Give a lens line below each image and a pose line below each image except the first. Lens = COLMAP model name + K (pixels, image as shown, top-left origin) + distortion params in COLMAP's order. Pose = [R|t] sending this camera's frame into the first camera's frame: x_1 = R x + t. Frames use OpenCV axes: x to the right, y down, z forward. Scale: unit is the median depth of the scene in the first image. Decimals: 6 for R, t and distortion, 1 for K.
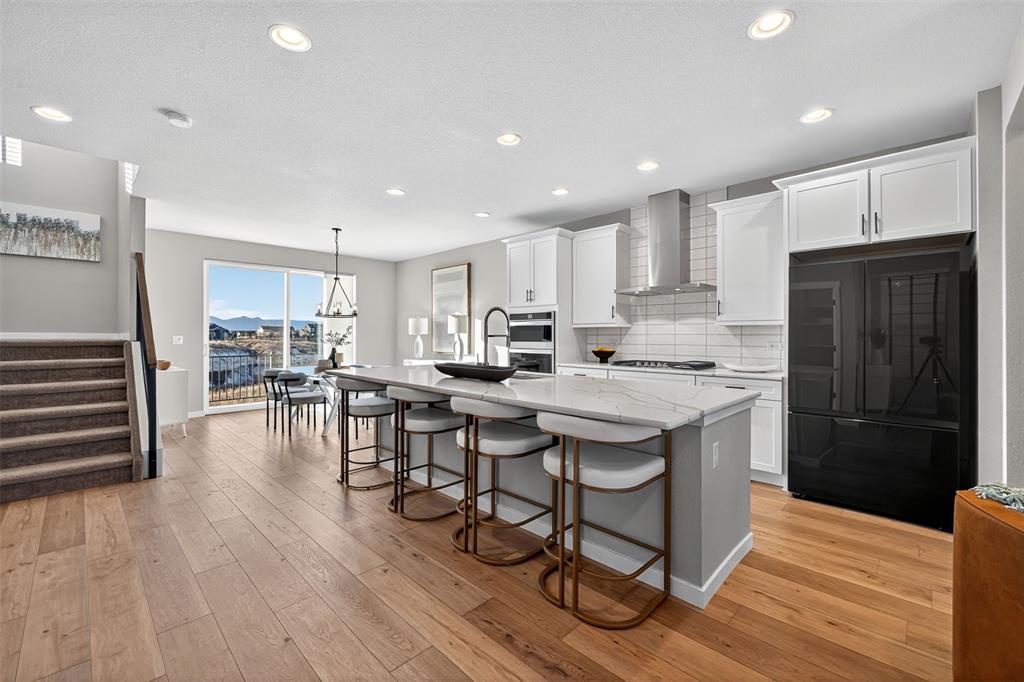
lens RADIAL K [[421.2, 0, 506.4], [0, 421.2, 334.5], [0, 0, 1]] dist [-0.001157, 0.000016]
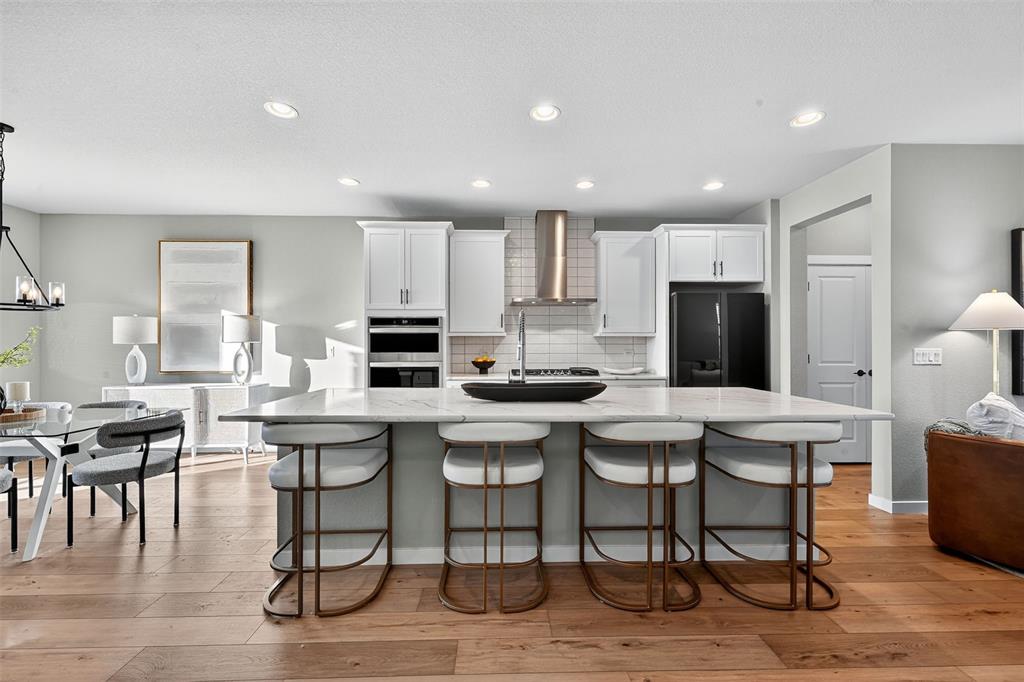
lens RADIAL K [[421.2, 0, 510.0], [0, 421.2, 345.2], [0, 0, 1]] dist [-0.001157, 0.000016]
pose [[0.695473, -0.002830, 0.718547, -0.415690], [-0.000372, 0.999991, 0.004299, -0.001245], [-0.718553, -0.003257, 0.695465, 0.299036]]
